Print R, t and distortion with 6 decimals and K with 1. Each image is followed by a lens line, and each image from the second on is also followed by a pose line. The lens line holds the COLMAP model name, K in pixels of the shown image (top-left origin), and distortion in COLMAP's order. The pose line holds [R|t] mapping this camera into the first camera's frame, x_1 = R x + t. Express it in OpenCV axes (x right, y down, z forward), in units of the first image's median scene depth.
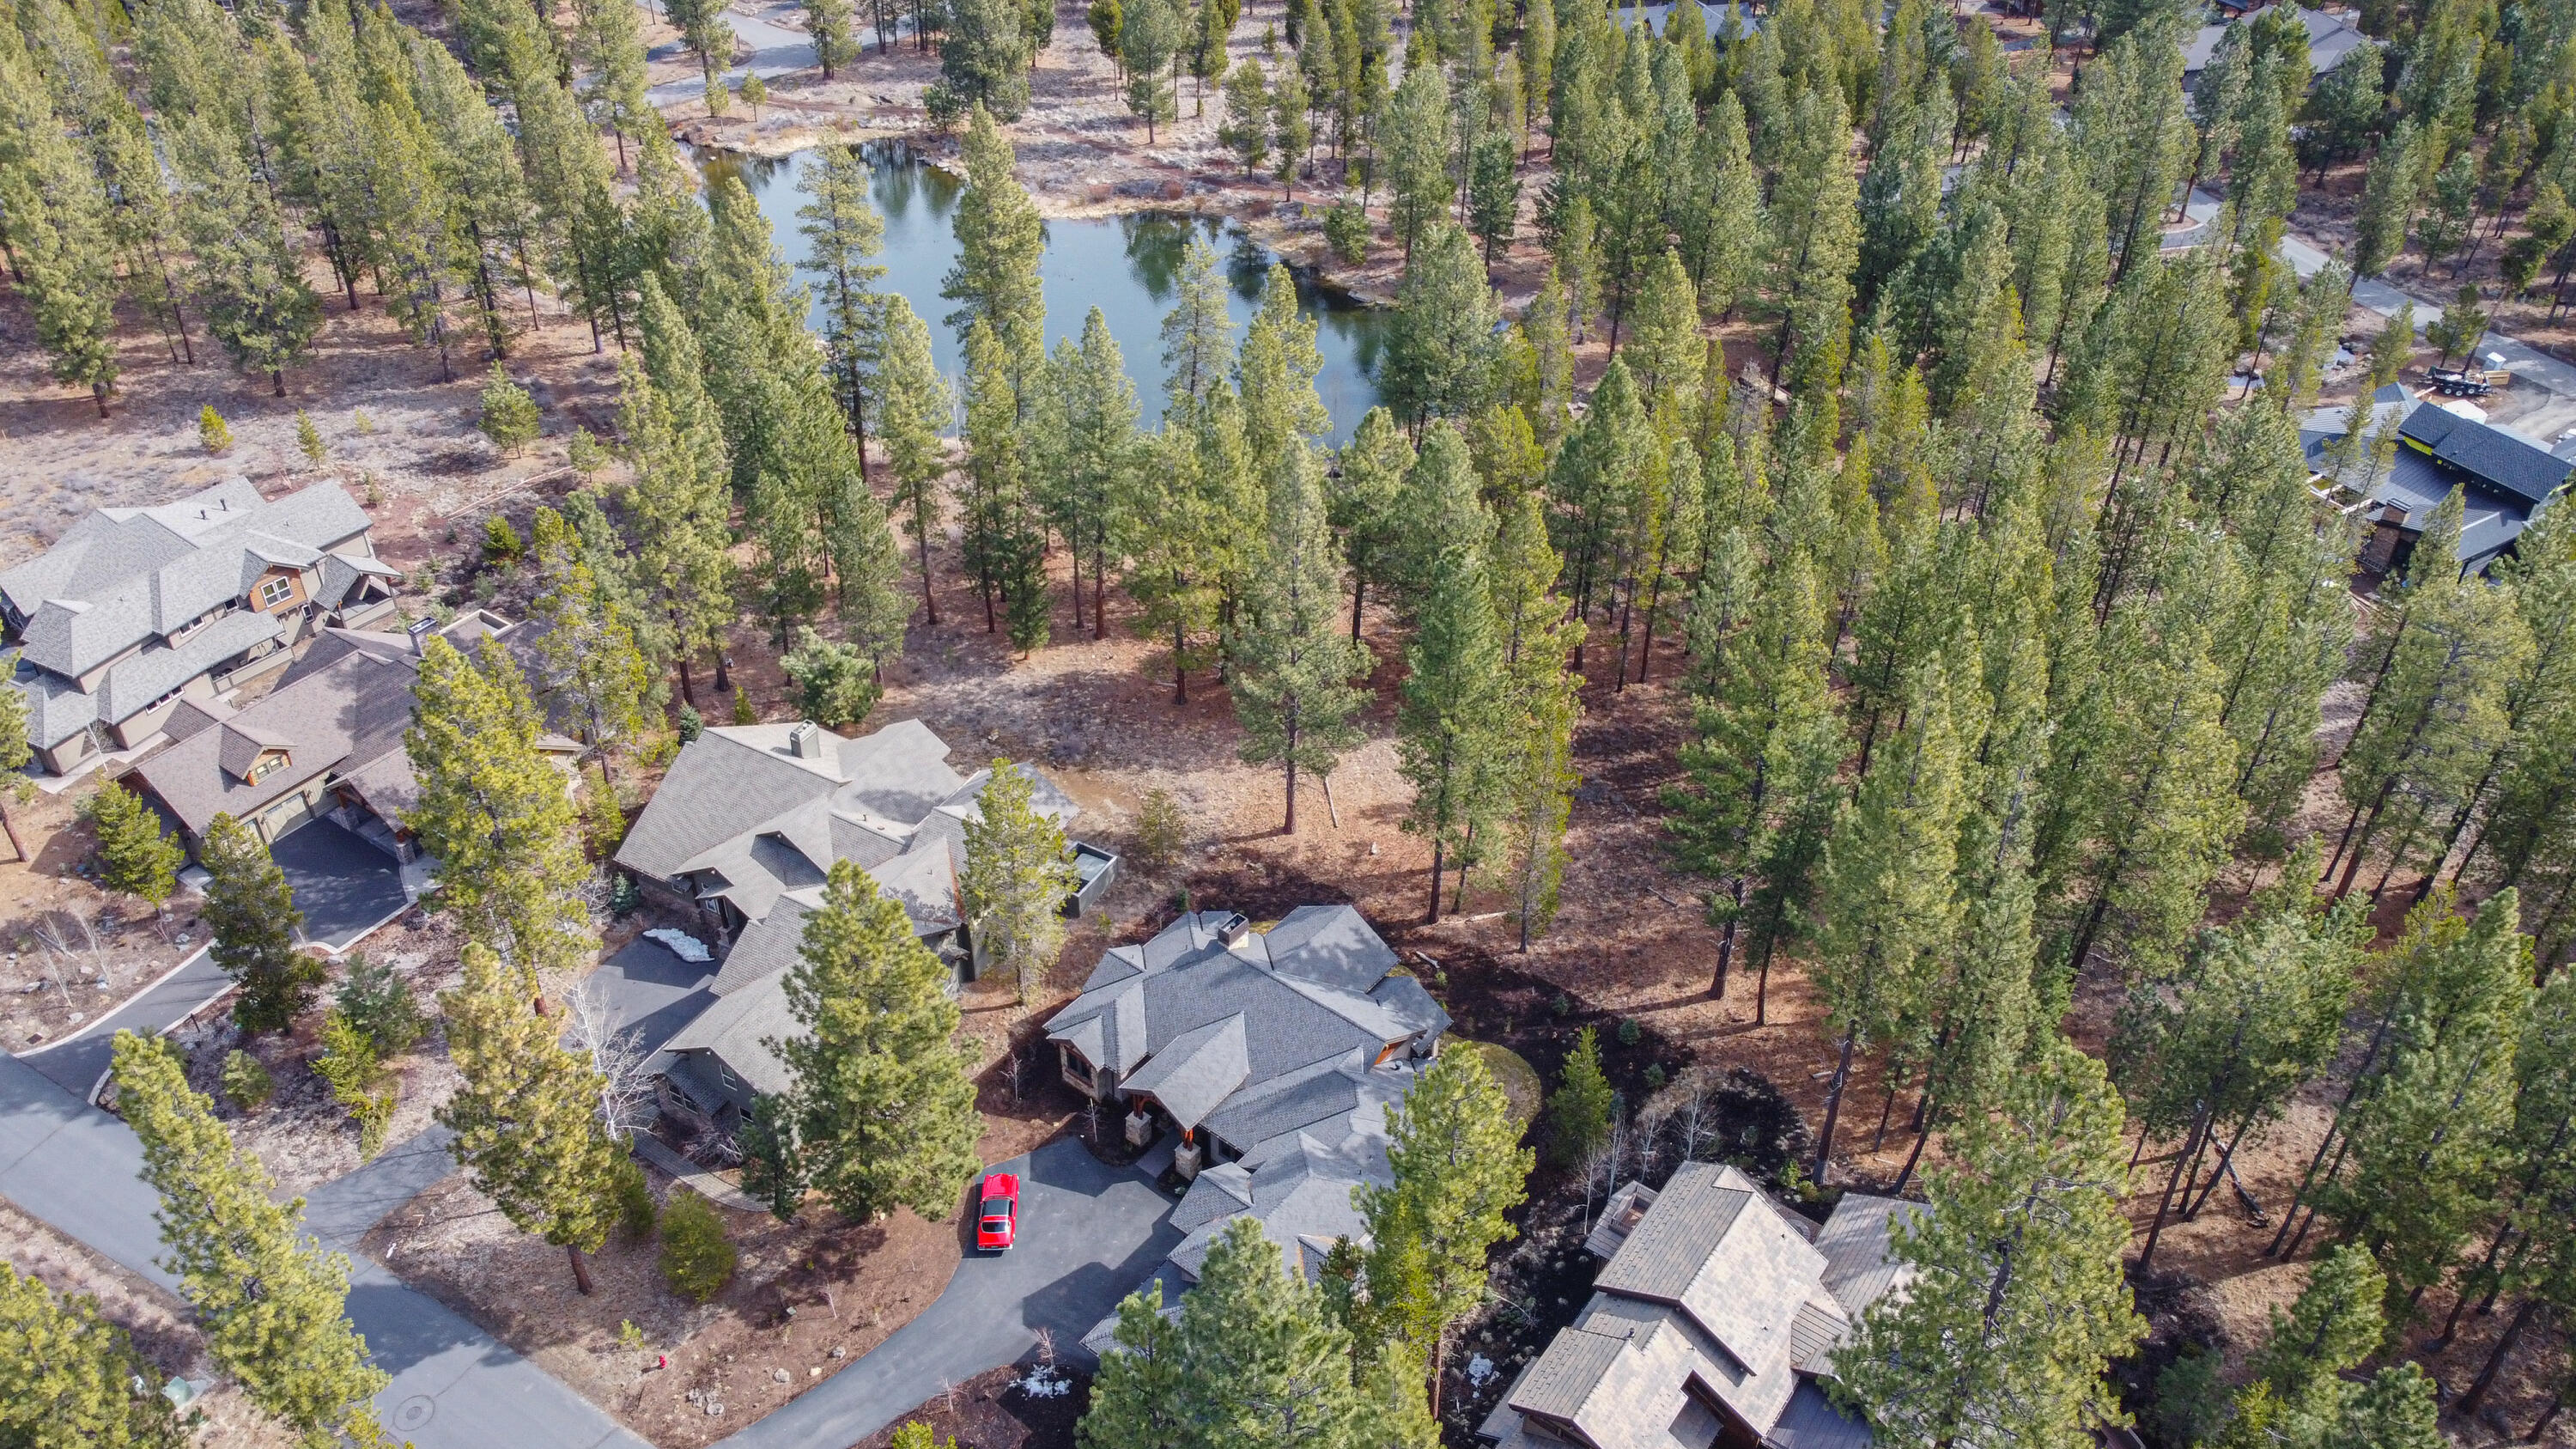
lens RADIAL K [[1958.5, 0, 1285.2], [0, 1958.5, 727.6], [0, 0, 1]] dist [-0.007040, 0.008047]
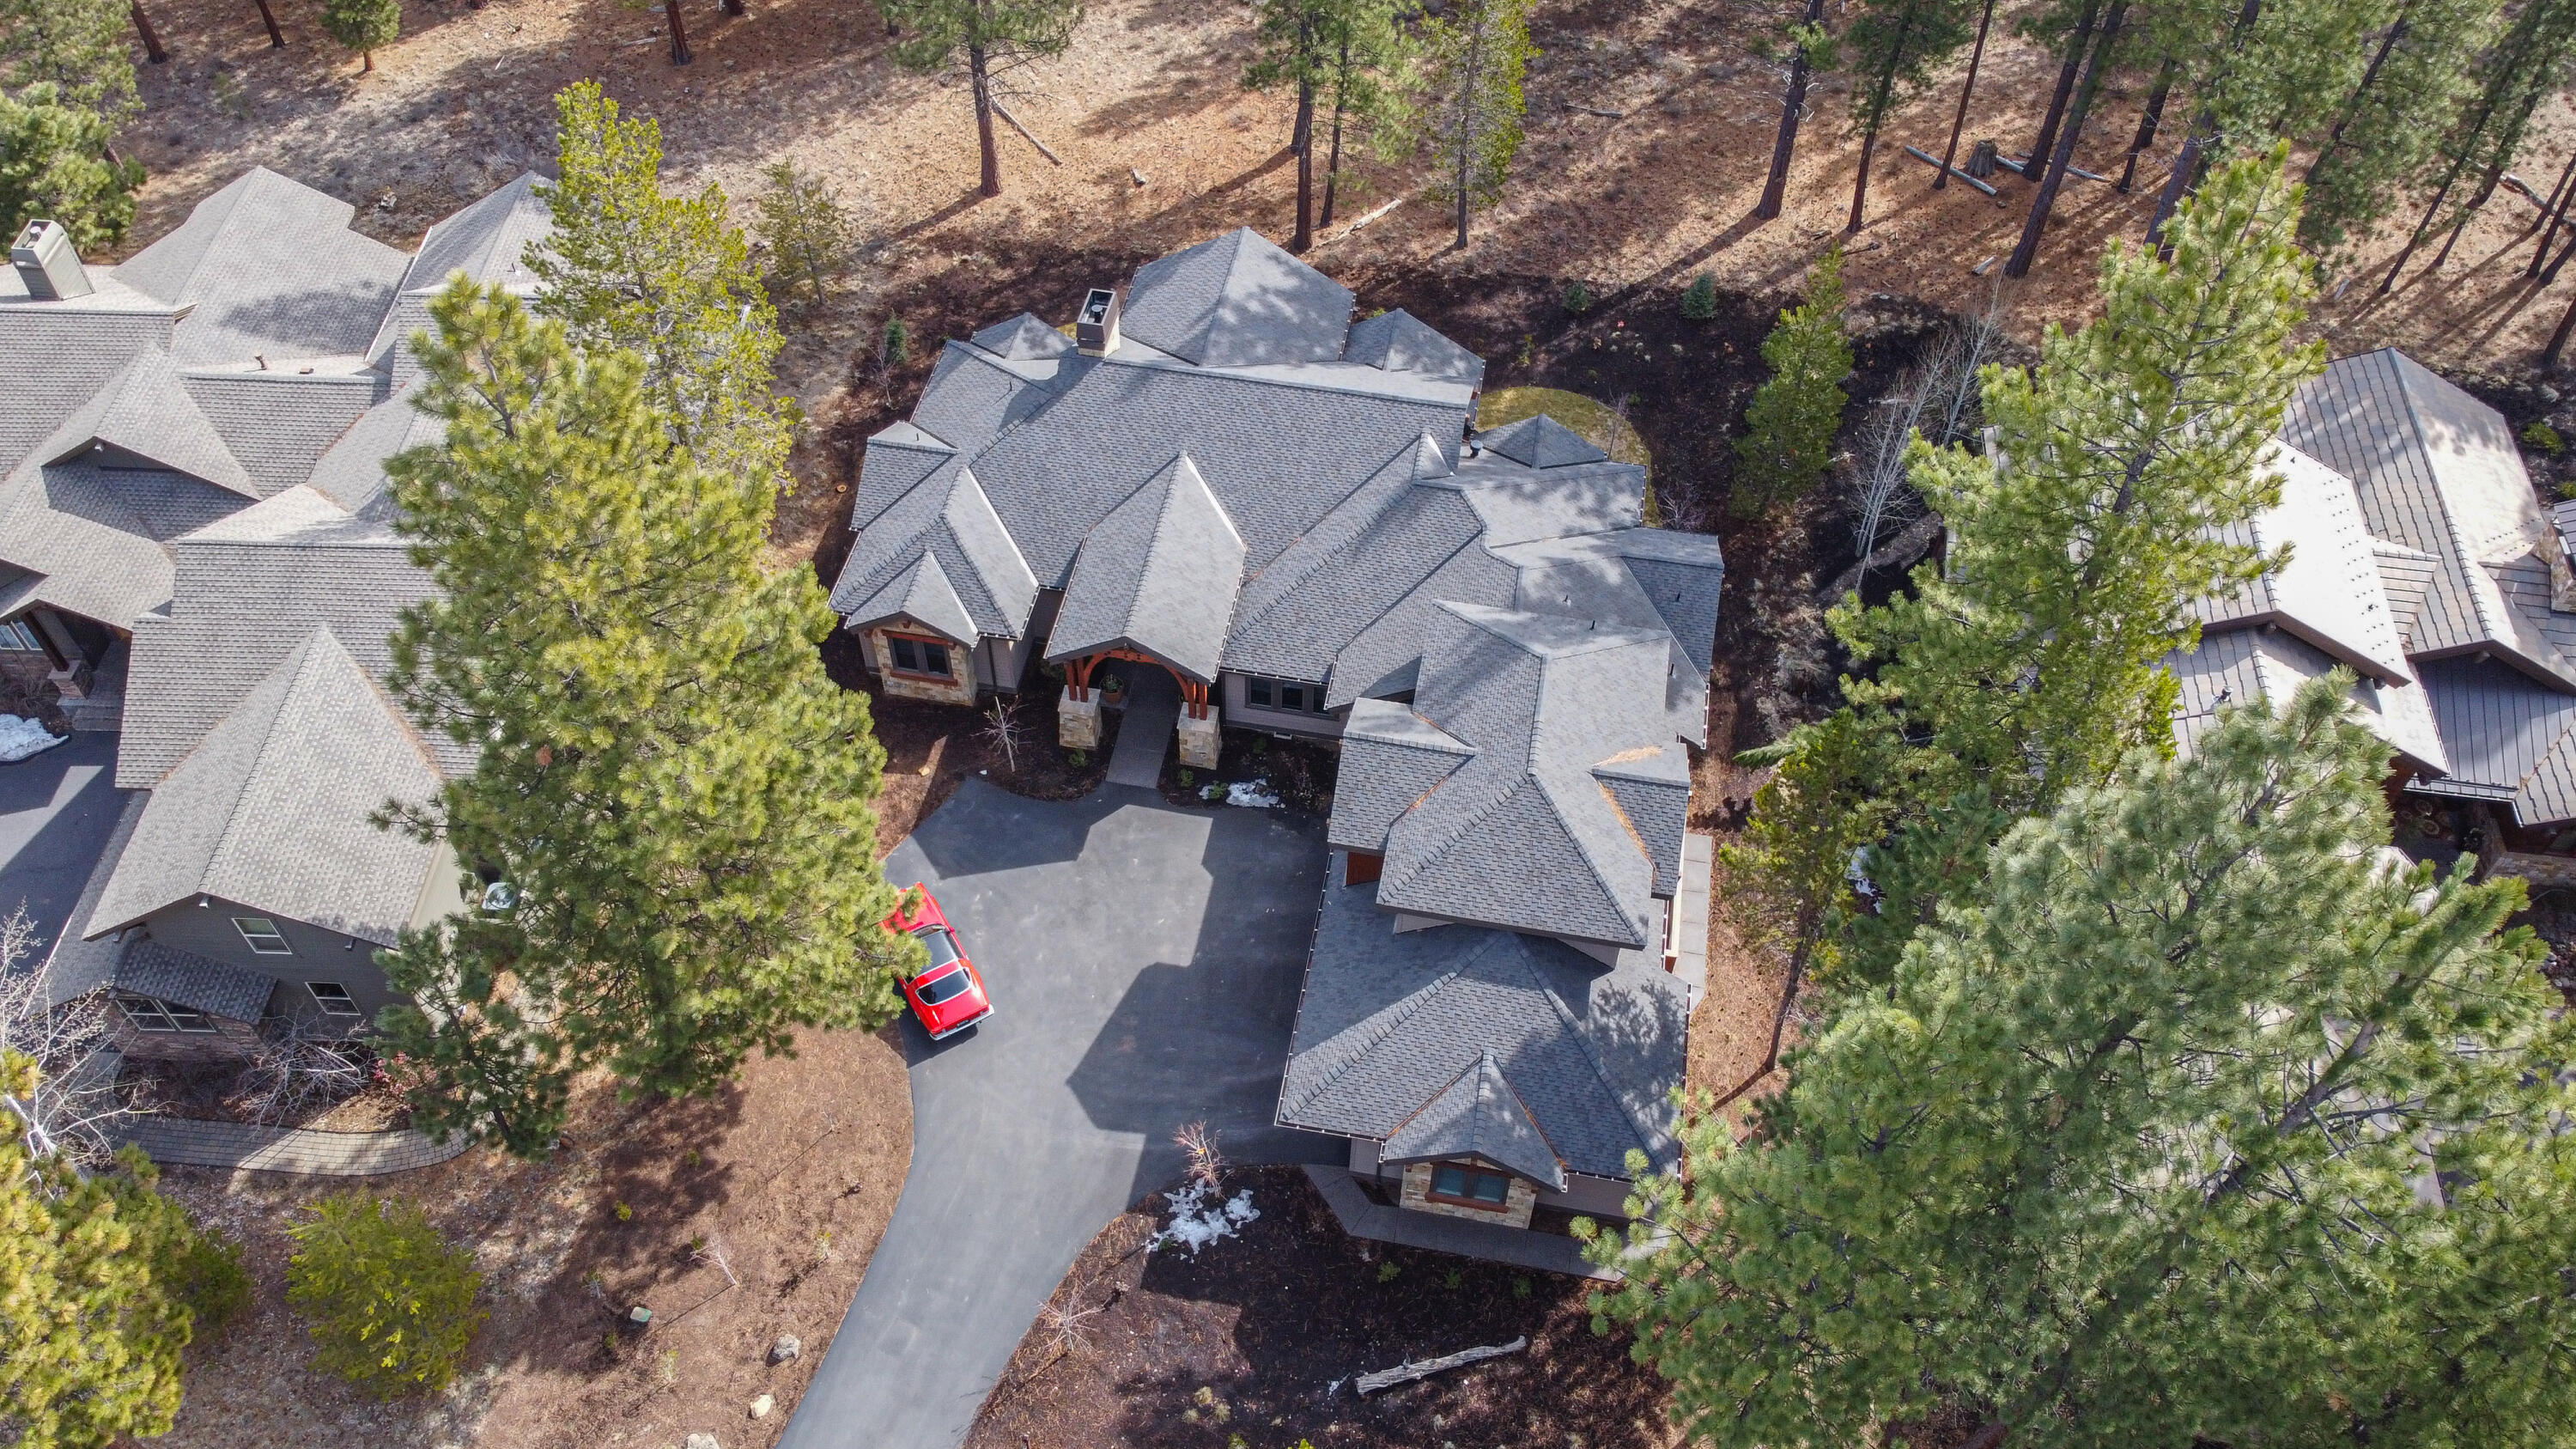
lens RADIAL K [[1958.5, 0, 1281.2], [0, 1958.5, 736.6], [0, 0, 1]] dist [-0.007040, 0.008047]
pose [[0.881496, -0.366060, 0.298269, -0.175687], [0.280433, 0.914055, 0.293019, 0.062002], [-0.379897, -0.174651, 0.908392, 0.452651]]
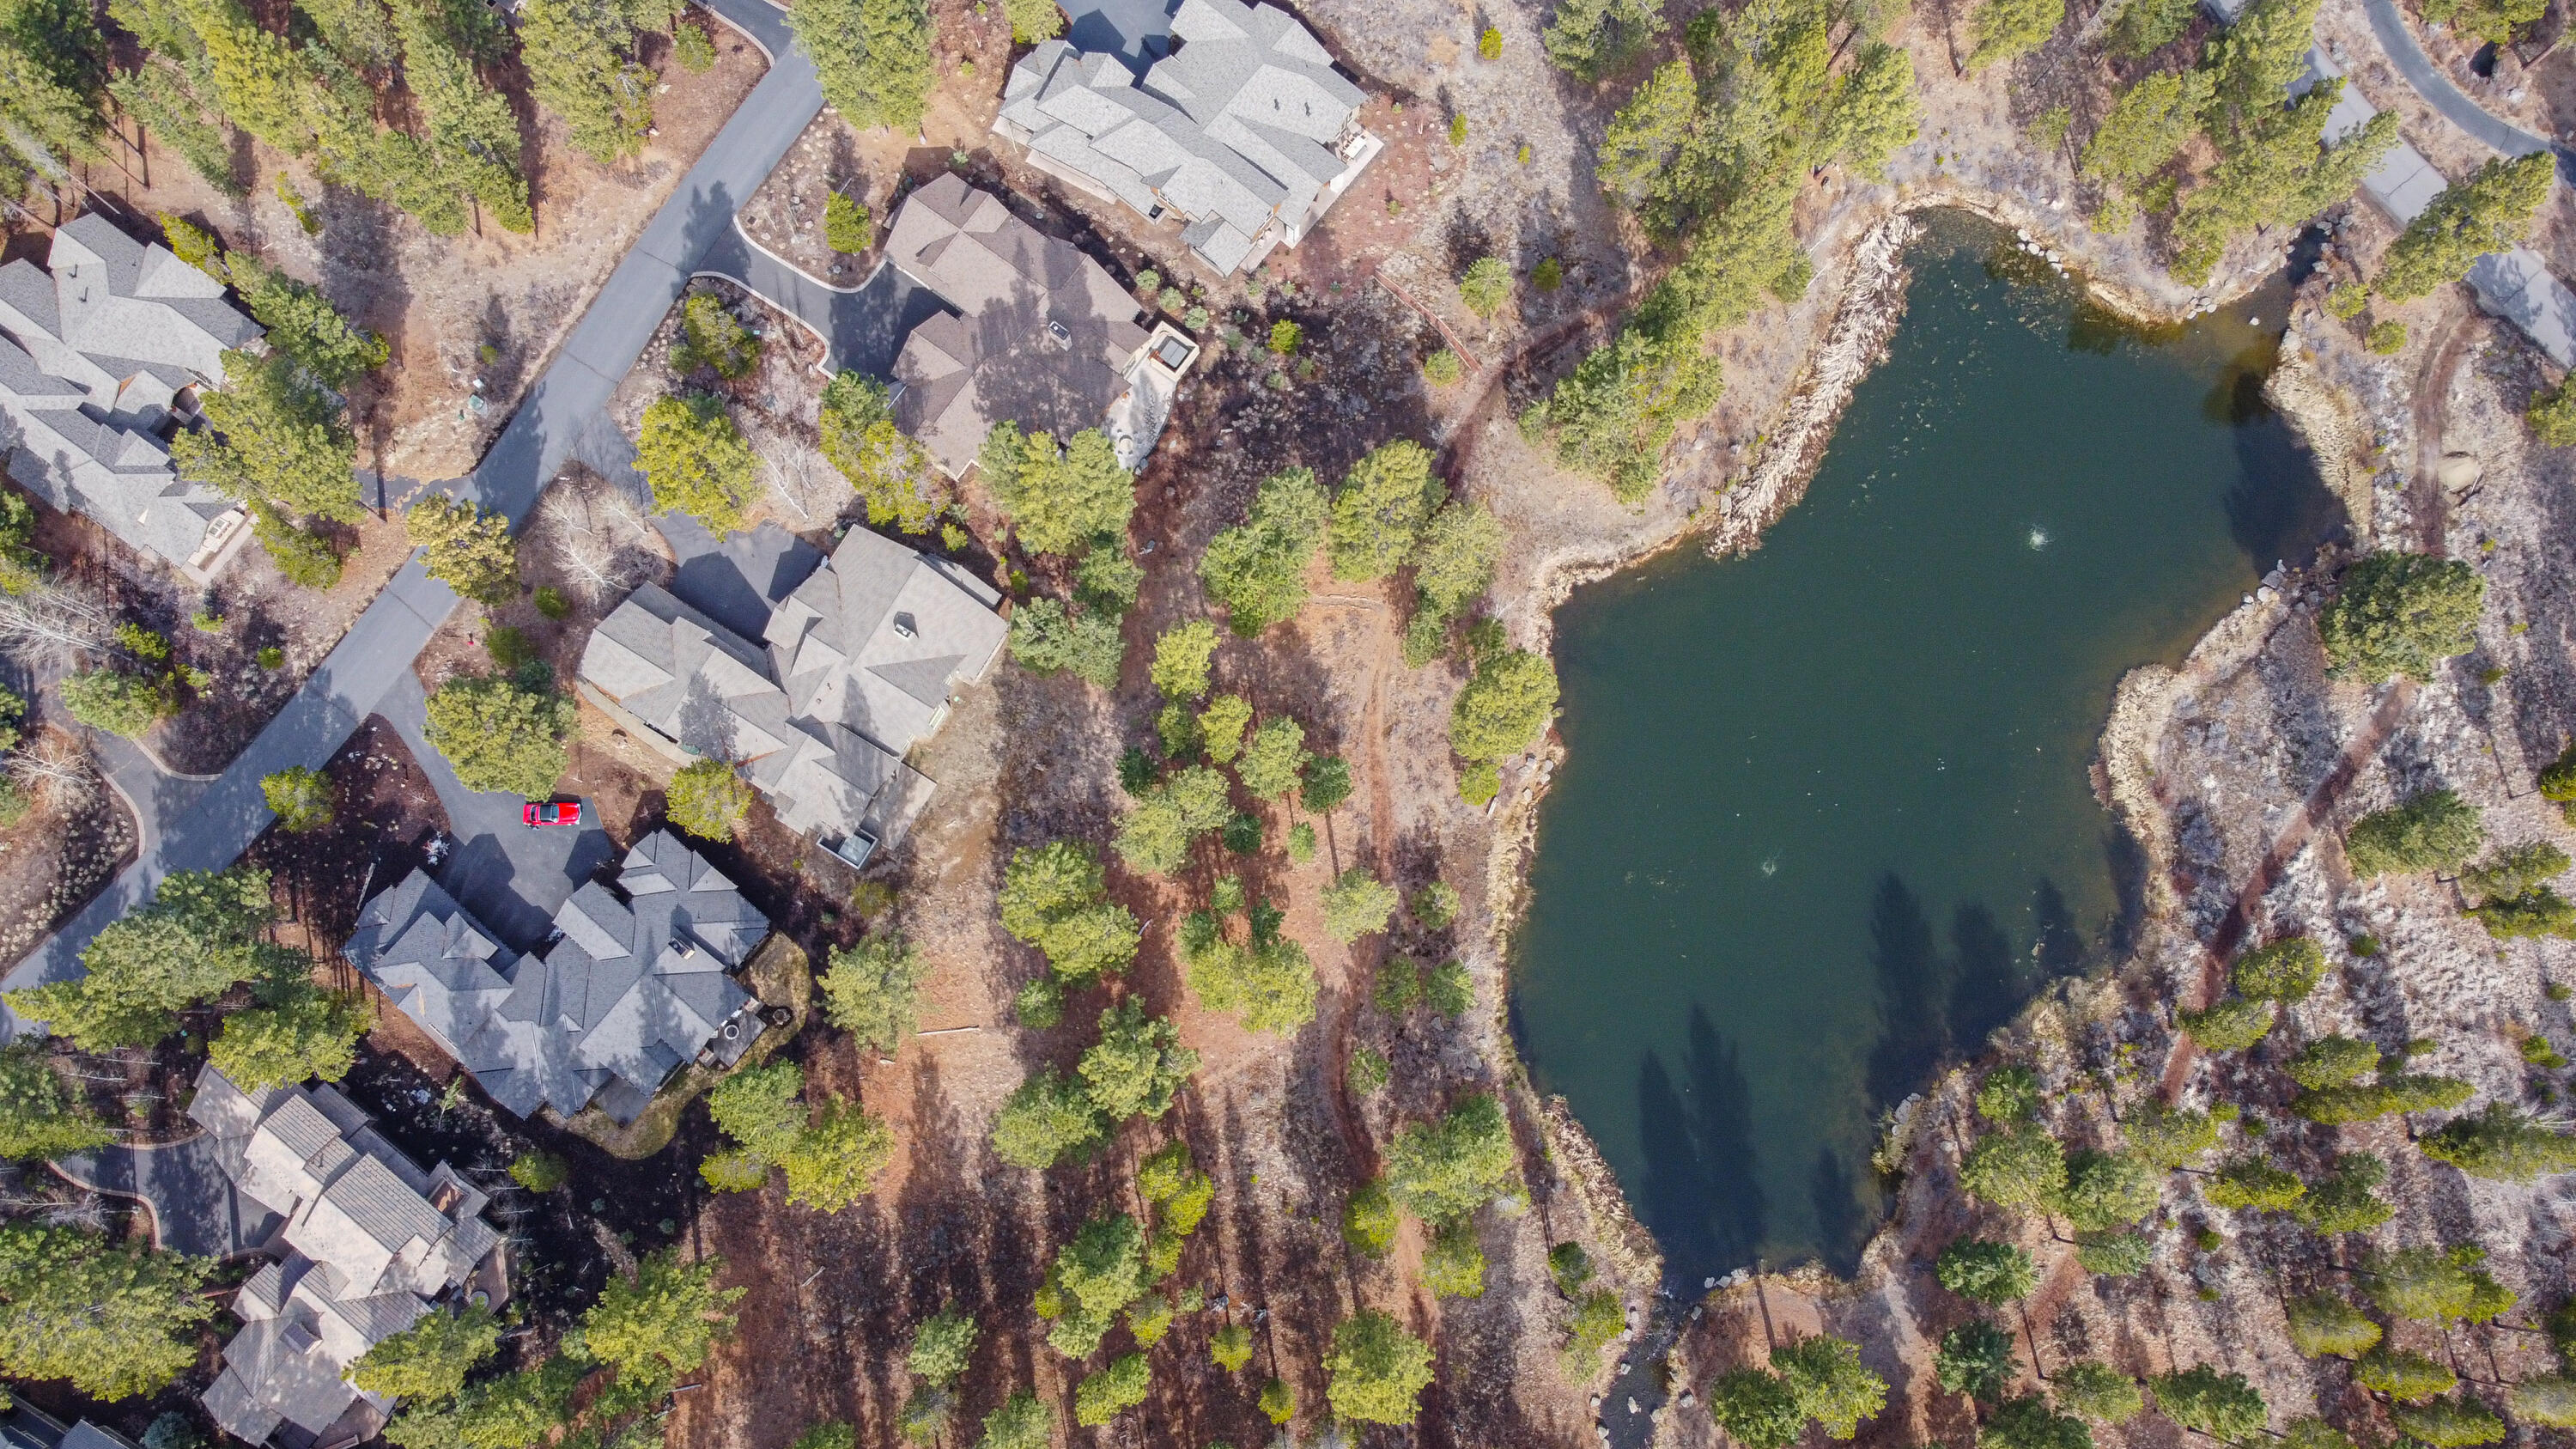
lens RADIAL K [[1958.5, 0, 1291.5], [0, 1958.5, 720.3], [0, 0, 1]] dist [-0.007040, 0.008047]
pose [[-0.019896, 0.977533, -0.209843, 0.102296], [-0.613138, 0.153855, 0.774849, -1.299212], [0.789725, 0.144079, 0.596301, 0.435872]]
